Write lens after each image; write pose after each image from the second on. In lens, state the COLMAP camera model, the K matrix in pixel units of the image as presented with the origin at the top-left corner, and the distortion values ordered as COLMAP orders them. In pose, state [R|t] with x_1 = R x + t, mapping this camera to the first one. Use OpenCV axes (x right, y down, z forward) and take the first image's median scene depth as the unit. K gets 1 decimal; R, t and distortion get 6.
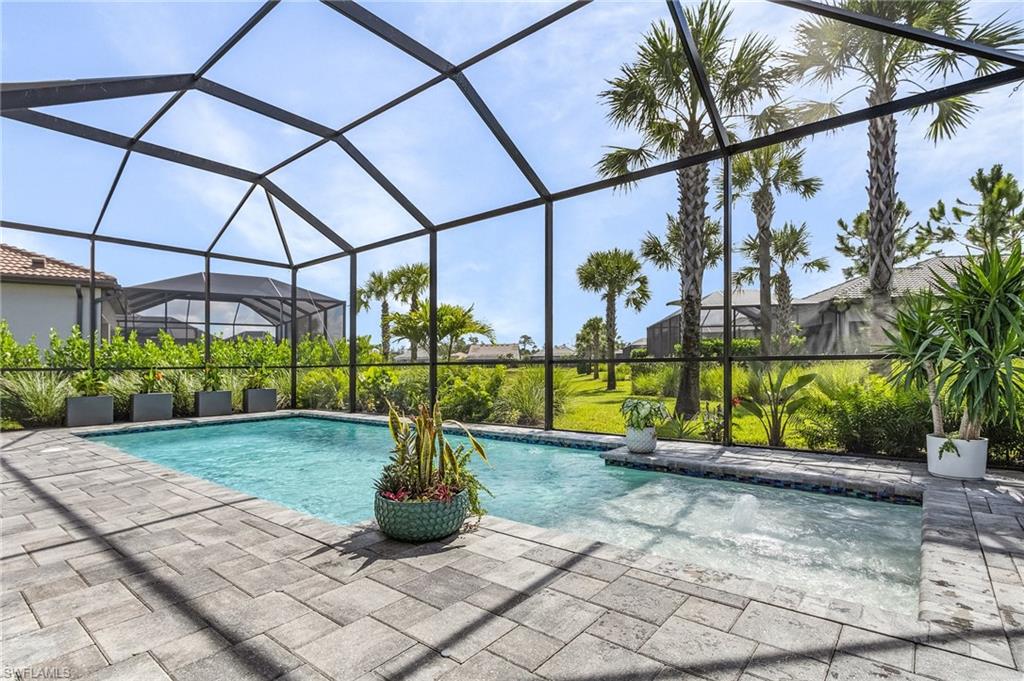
lens RADIAL K [[506.3, 0, 509.3], [0, 506.3, 361.0], [0, 0, 1]] dist [0.002133, -0.000507]
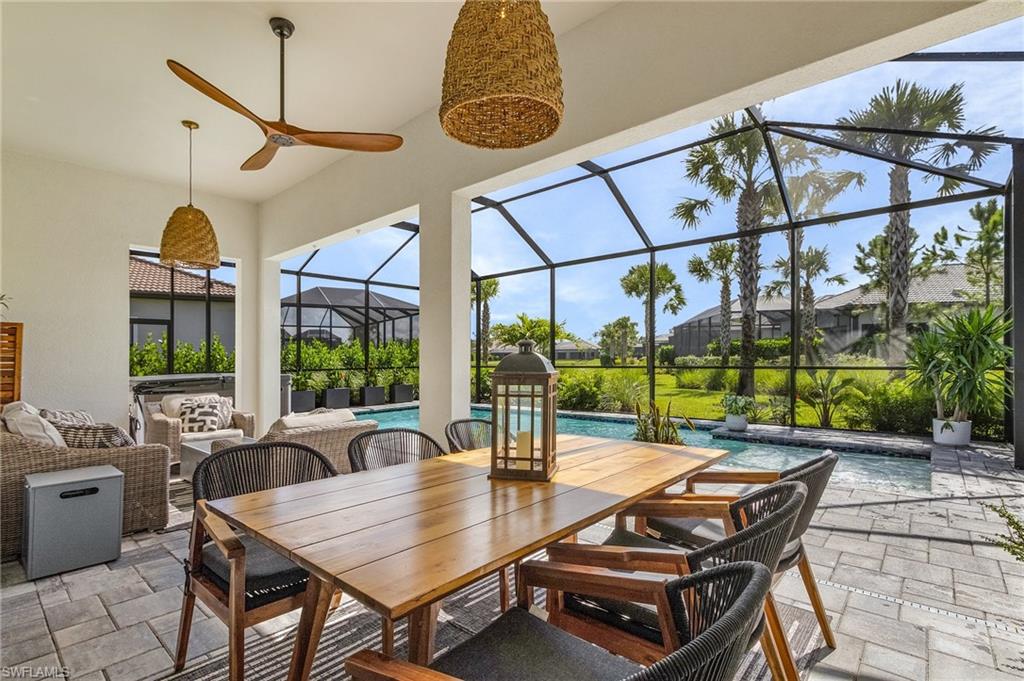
lens RADIAL K [[477.9, 0, 508.8], [0, 477.9, 358.5], [0, 0, 1]] dist [0.003033, 0.000092]
pose [[0.999493, -0.001524, -0.031802, -0.222885], [0.001890, 0.999932, 0.011480, -0.030850], [0.031782, -0.011534, 0.999428, -0.263683]]
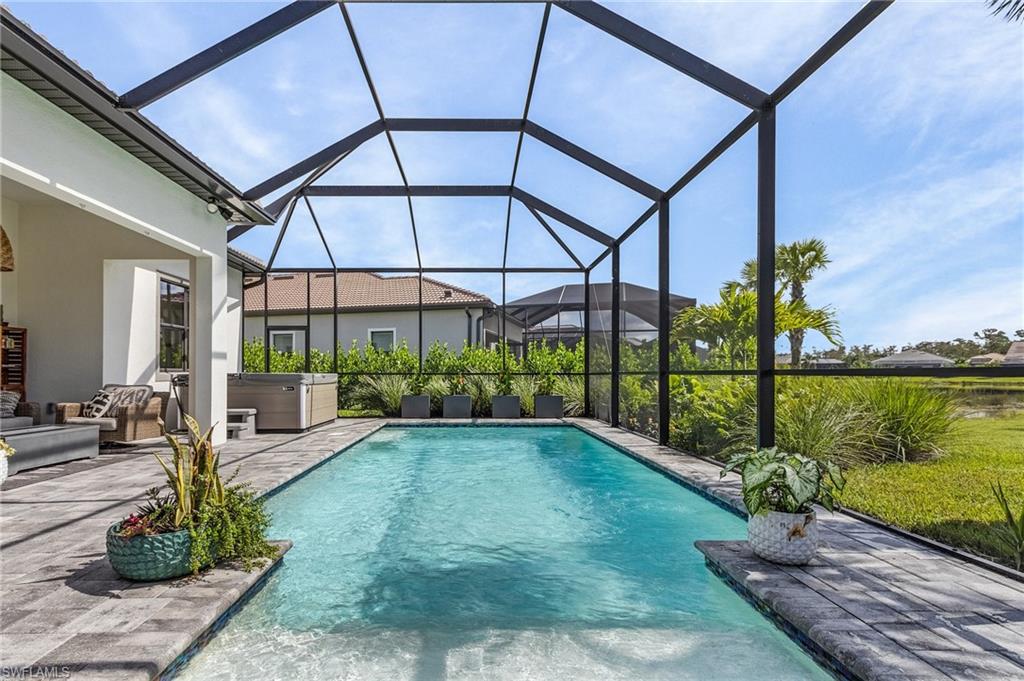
lens RADIAL K [[530.3, 0, 510.9], [0, 530.3, 367.9], [0, 0, 1]] dist [0.000454, -0.000463]
pose [[0.630245, 0.006371, -0.776370, 0.416525], [-0.001277, 0.999973, 0.007169, -0.009902], [0.776395, -0.003527, 0.630237, 0.395176]]
